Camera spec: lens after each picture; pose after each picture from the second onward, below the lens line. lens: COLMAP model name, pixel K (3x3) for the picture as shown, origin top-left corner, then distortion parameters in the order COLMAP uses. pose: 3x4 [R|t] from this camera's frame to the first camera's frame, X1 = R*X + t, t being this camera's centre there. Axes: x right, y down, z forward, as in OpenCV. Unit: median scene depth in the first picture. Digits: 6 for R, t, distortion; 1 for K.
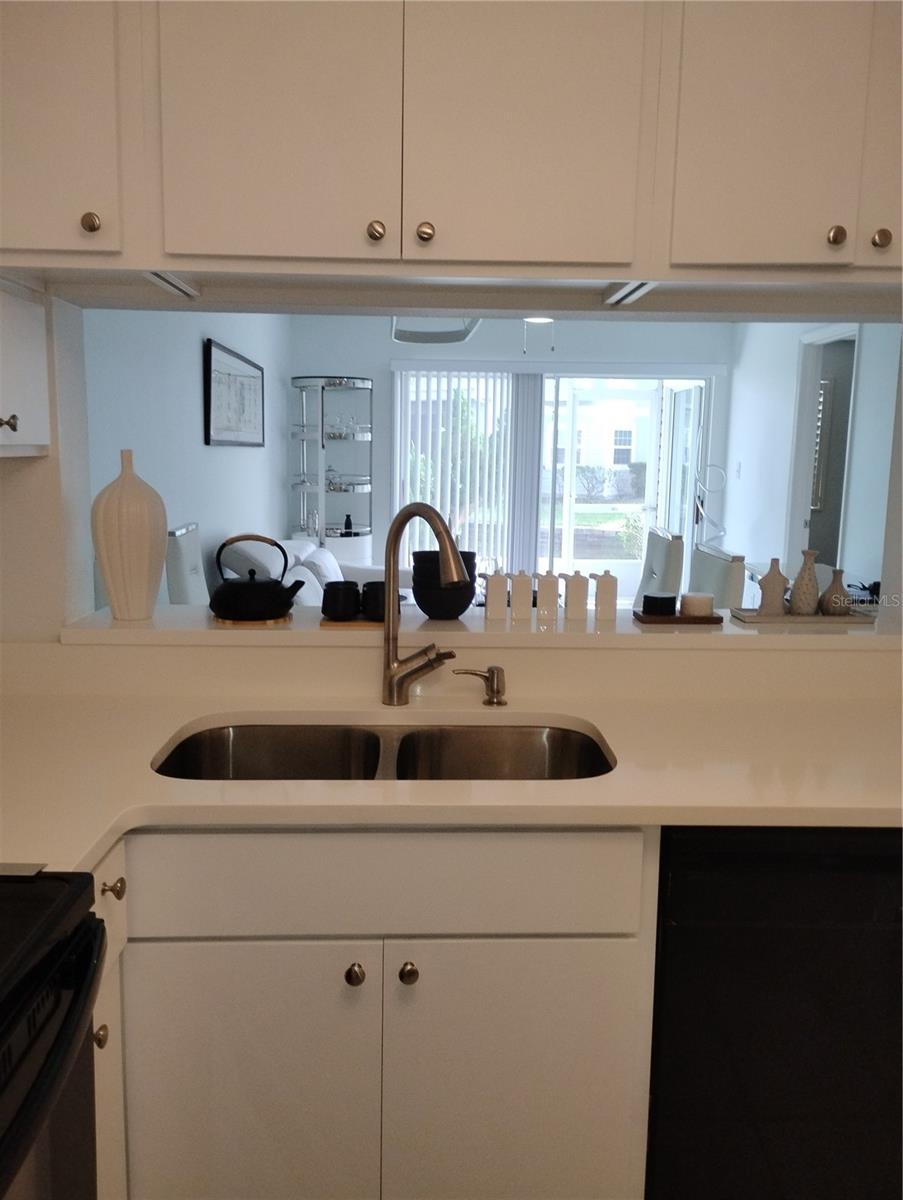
lens RADIAL K [[993.2, 0, 451.5], [0, 993.2, 600.0], [0, 0, 1]] dist [0.051286, -0.068713]
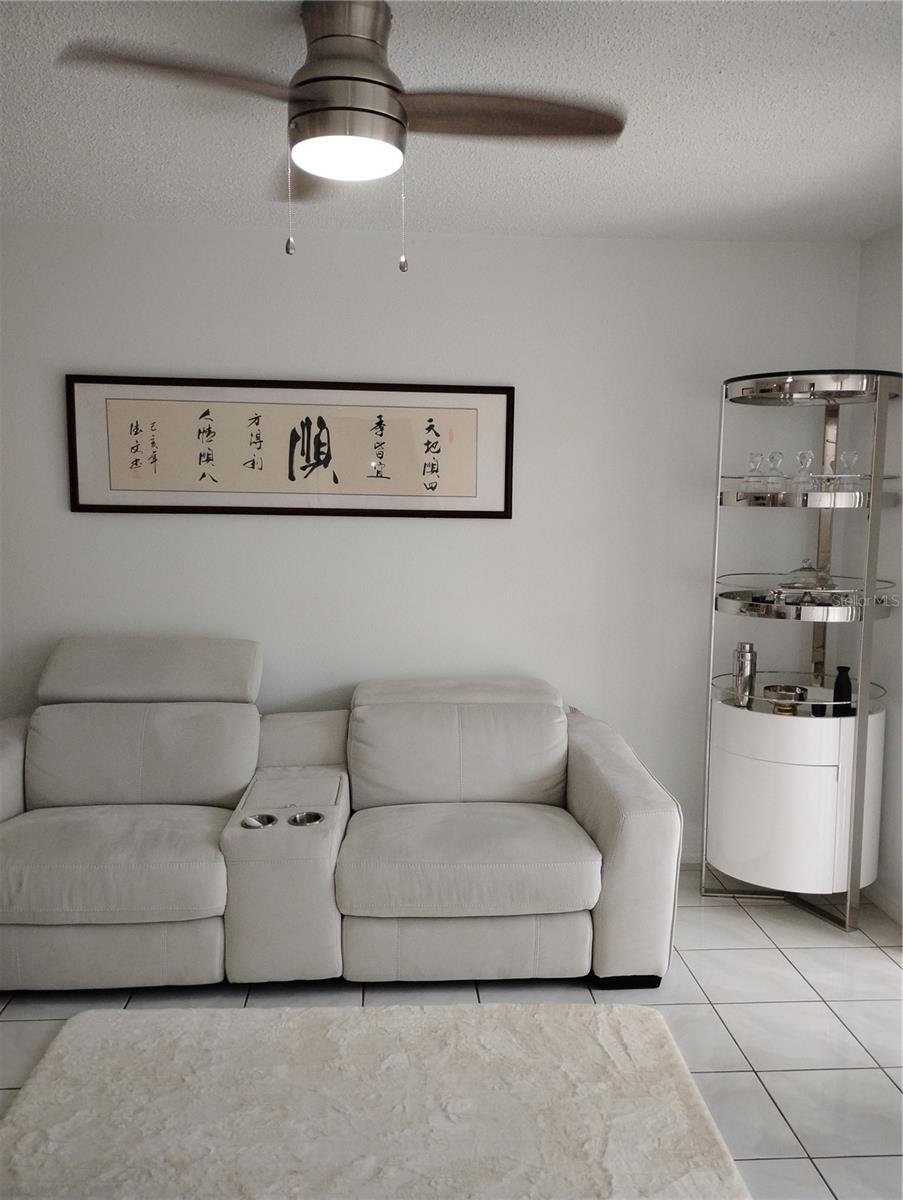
lens RADIAL K [[993.2, 0, 451.5], [0, 993.2, 600.0], [0, 0, 1]] dist [0.051286, -0.068713]
pose [[0.033151, 0.096387, -0.994792, 0.347875], [-0.161454, 0.982782, 0.089843, -0.130361], [0.986323, 0.157635, 0.048143, 0.802448]]
